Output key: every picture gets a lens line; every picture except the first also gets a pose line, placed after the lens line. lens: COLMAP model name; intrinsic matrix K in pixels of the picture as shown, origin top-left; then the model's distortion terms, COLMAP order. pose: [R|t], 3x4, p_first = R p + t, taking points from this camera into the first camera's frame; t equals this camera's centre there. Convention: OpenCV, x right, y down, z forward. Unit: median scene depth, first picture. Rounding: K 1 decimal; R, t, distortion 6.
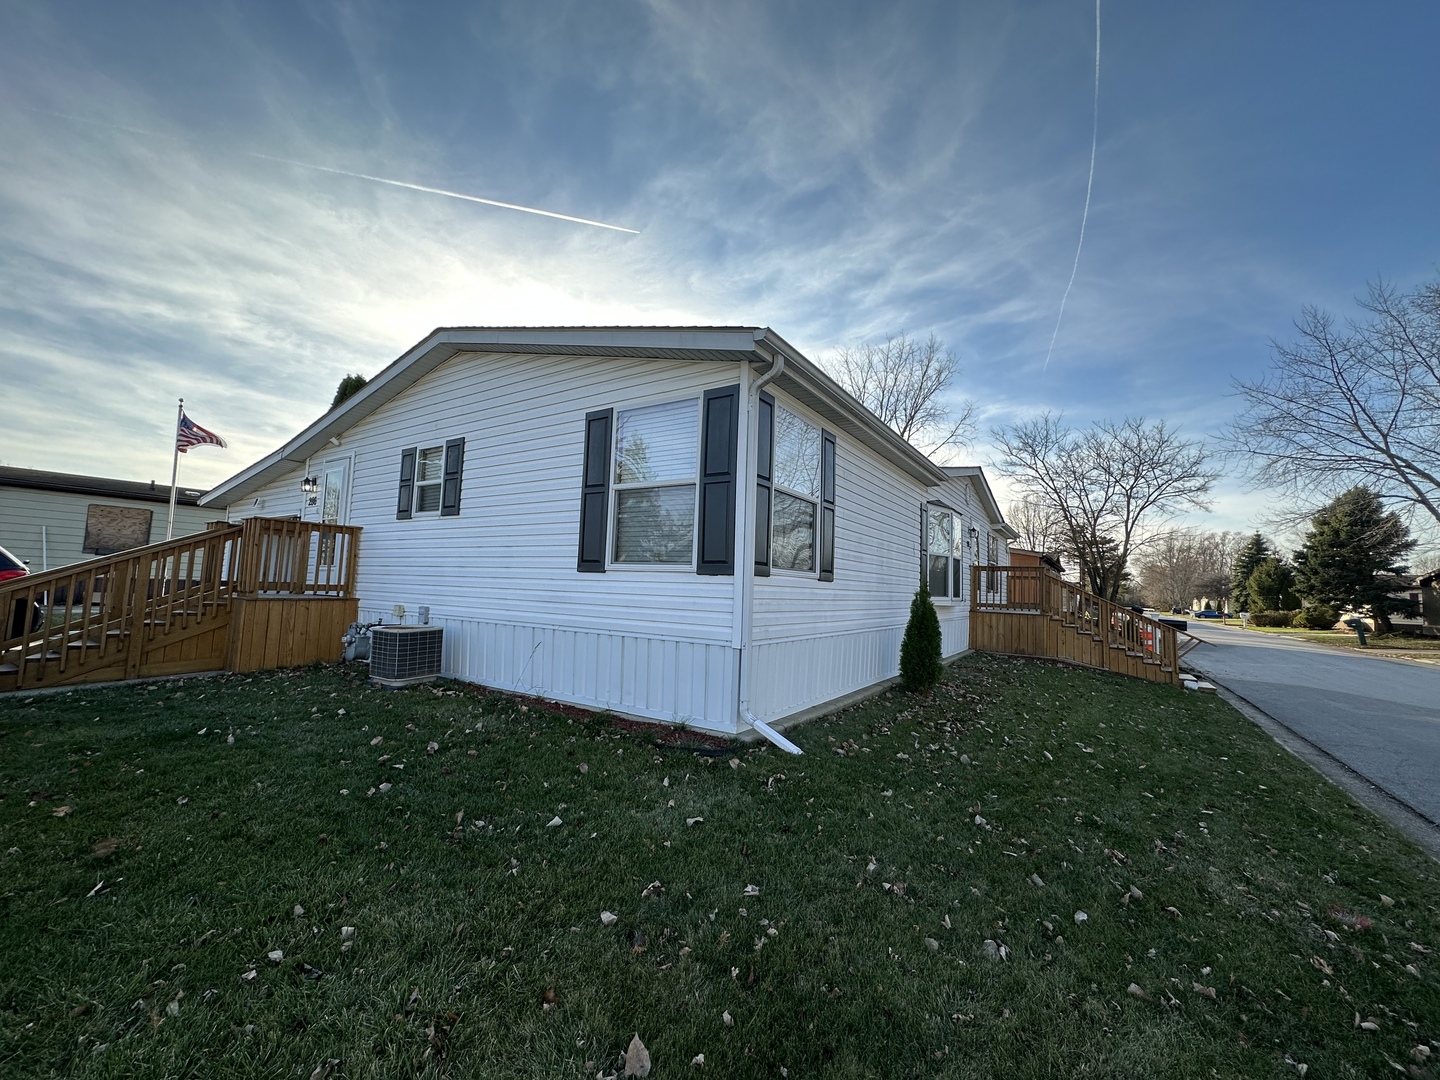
lens RADIAL K [[576.6, 0, 720.0], [0, 576.6, 540.0], [0, 0, 1]] dist [0.000182, 0.000094]
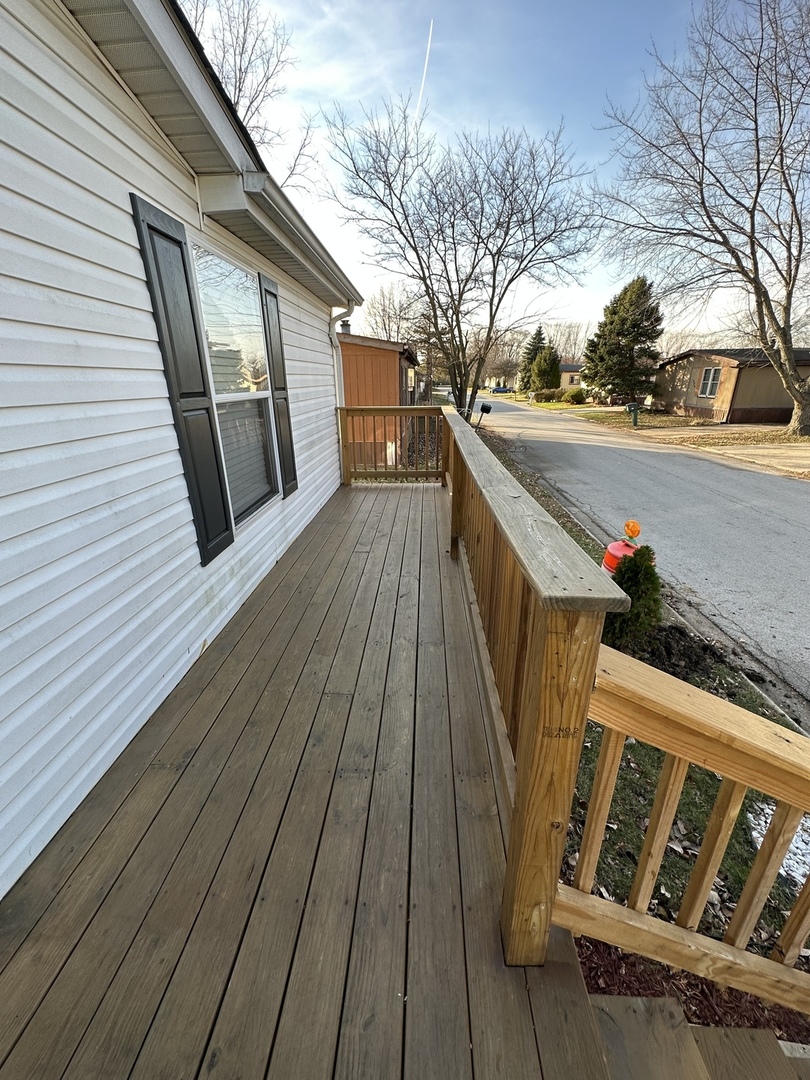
lens RADIAL K [[432.4, 0, 405.0], [0, 432.4, 540.0], [0, 0, 1]] dist [0.000182, 0.000094]
pose [[0.861942, -0.218830, 0.457351, 0.214584], [0.000499, 0.902426, 0.430845, 0.008657], [-0.507007, -0.371135, 0.777948, 0.397093]]
